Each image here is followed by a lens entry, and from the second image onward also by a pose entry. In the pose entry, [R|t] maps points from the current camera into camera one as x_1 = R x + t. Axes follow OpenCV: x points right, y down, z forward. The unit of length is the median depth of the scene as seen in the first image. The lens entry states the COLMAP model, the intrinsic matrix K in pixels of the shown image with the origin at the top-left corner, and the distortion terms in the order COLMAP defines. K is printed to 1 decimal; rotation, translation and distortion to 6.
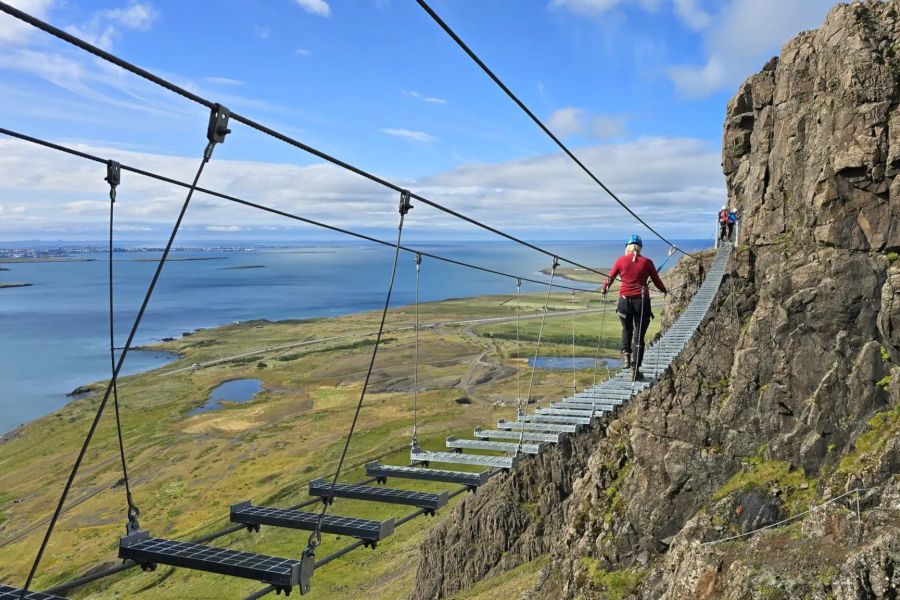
lens RADIAL K [[729.9, 0, 462.2], [0, 729.9, 312.4], [0, 0, 1]] dist [-0.003028, -0.005387]
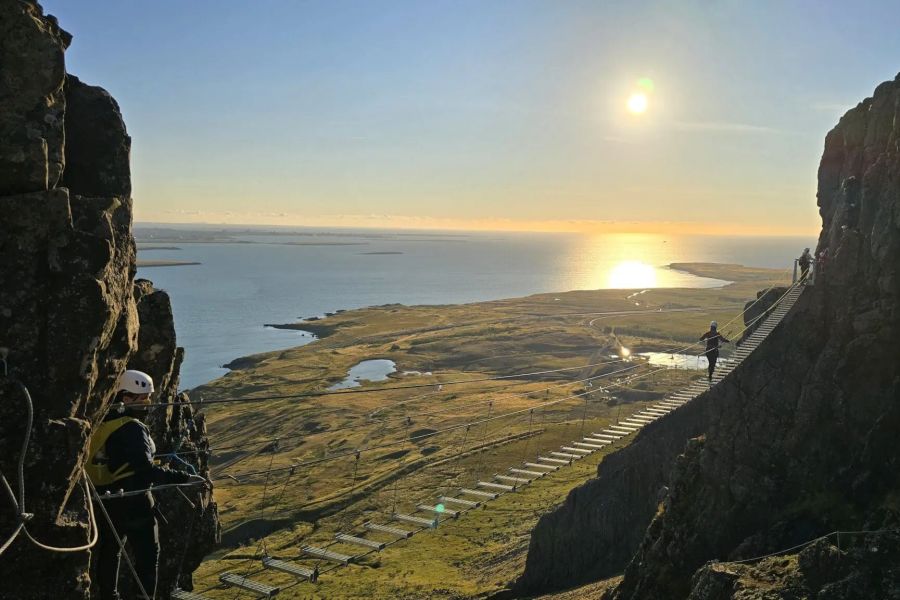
lens RADIAL K [[715.6, 0, 450.0], [0, 715.6, 300.0], [0, 0, 1]] dist [0.059542, -0.117481]
pose [[0.980344, 0.032251, -0.194643, 0.065890], [-0.031336, 0.999479, 0.007776, -0.063536], [0.194793, -0.001524, 0.980843, -0.141193]]
